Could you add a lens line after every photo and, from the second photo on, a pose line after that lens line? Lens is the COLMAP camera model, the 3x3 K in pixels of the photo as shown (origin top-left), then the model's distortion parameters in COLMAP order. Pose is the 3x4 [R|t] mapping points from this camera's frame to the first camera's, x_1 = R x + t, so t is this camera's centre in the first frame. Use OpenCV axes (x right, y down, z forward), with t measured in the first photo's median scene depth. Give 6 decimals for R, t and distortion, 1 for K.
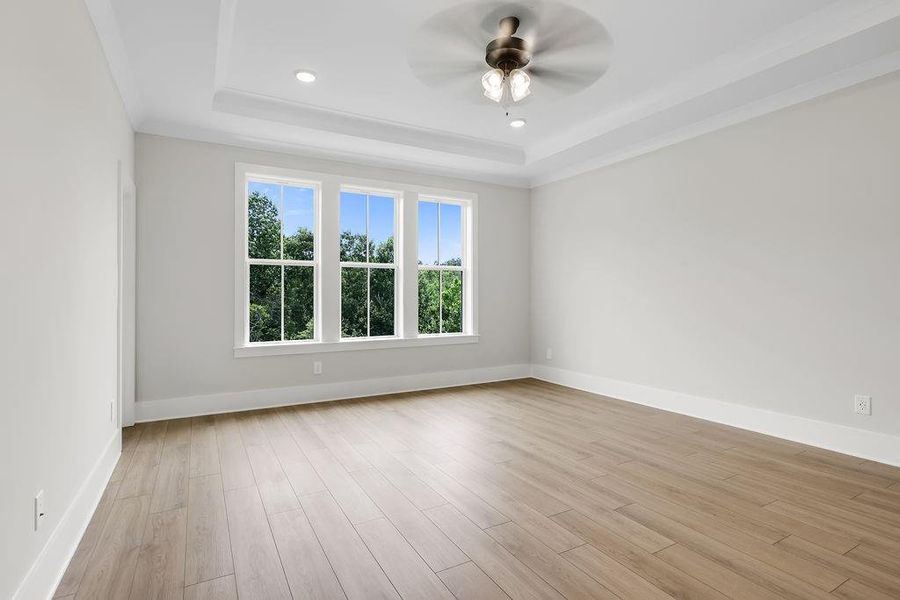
lens RADIAL K [[442.6, 0, 450.0], [0, 442.6, 300.0], [0, 0, 1]] dist [-0.017800, 0.000171]
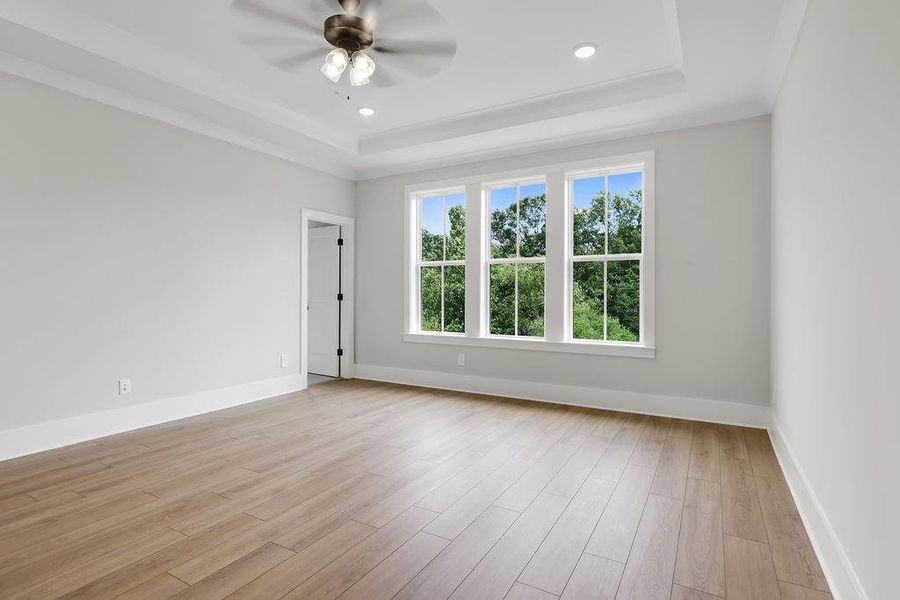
lens RADIAL K [[457.7, 0, 450.0], [0, 457.7, 300.0], [0, 0, 1]] dist [0.009726, -0.000014]
pose [[0.504780, 0.018639, -0.863047, 0.645036], [-0.012124, 0.999821, 0.014502, -0.007179], [0.863163, 0.003143, 0.504915, 0.414152]]
